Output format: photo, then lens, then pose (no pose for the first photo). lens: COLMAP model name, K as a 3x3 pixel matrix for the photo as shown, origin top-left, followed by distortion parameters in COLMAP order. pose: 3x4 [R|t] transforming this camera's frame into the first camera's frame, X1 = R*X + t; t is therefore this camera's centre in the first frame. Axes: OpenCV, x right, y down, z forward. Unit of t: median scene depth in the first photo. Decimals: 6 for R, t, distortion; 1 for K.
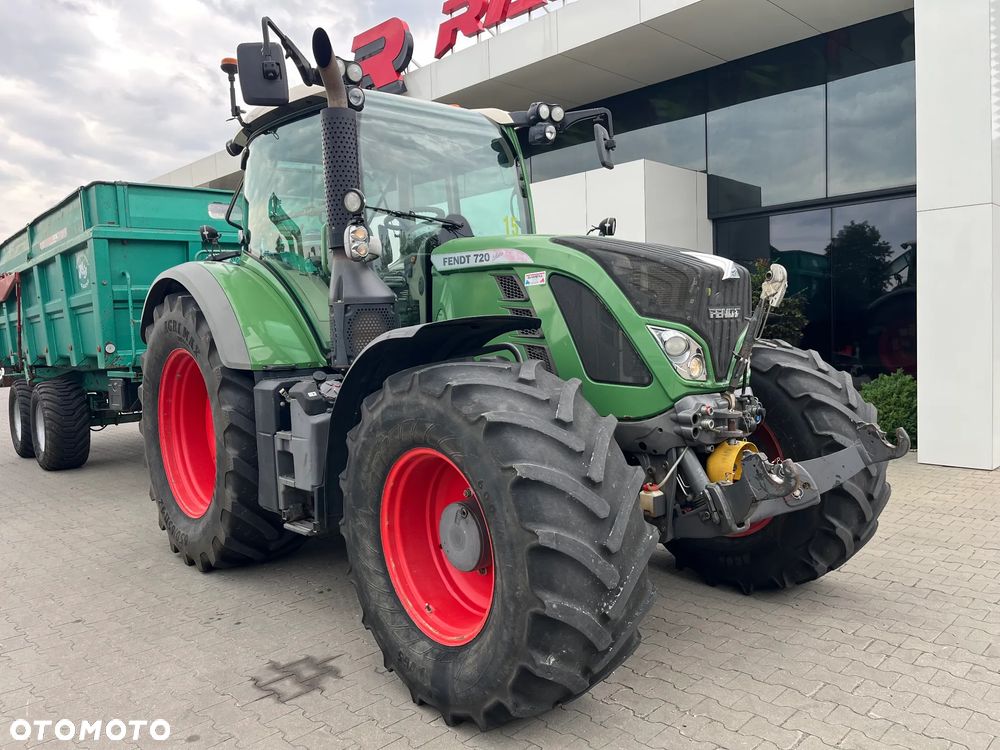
lens RADIAL K [[757.2, 0, 497.4], [0, 757.2, 390.5], [0, 0, 1]] dist [0.041648, -0.000966]
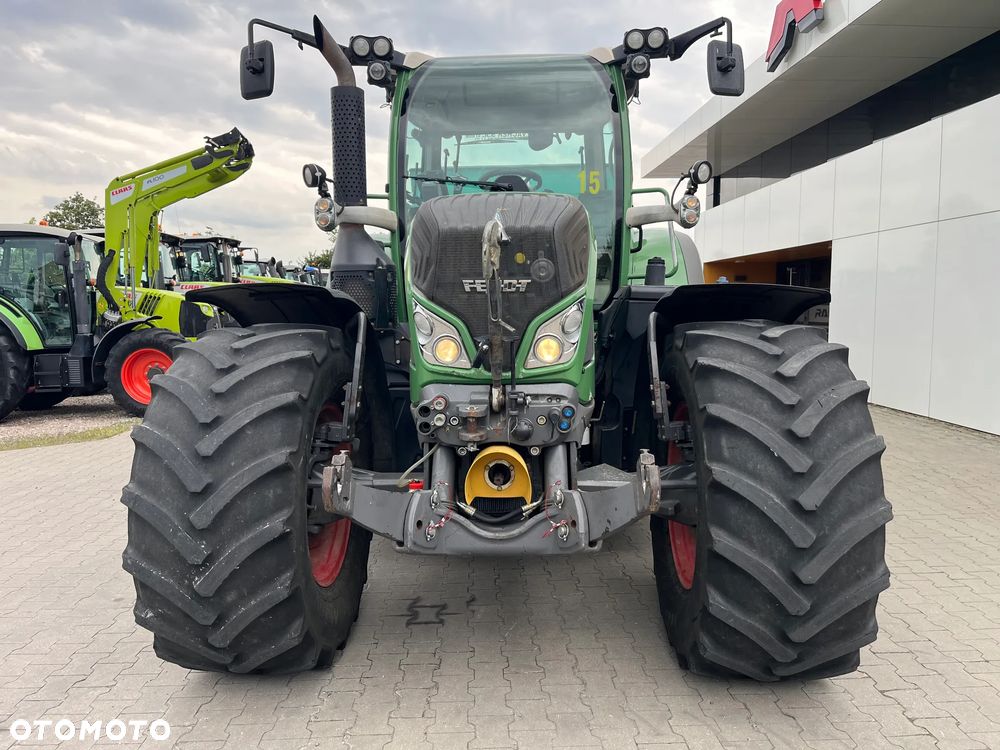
lens RADIAL K [[754.7, 0, 501.5], [0, 754.7, 396.1], [0, 0, 1]] dist [0.070803, -0.075267]
pose [[0.723063, 0.114676, -0.681198, 0.725641], [-0.076033, 0.993345, 0.086518, -0.047806], [0.686585, -0.010765, 0.726969, 0.371565]]
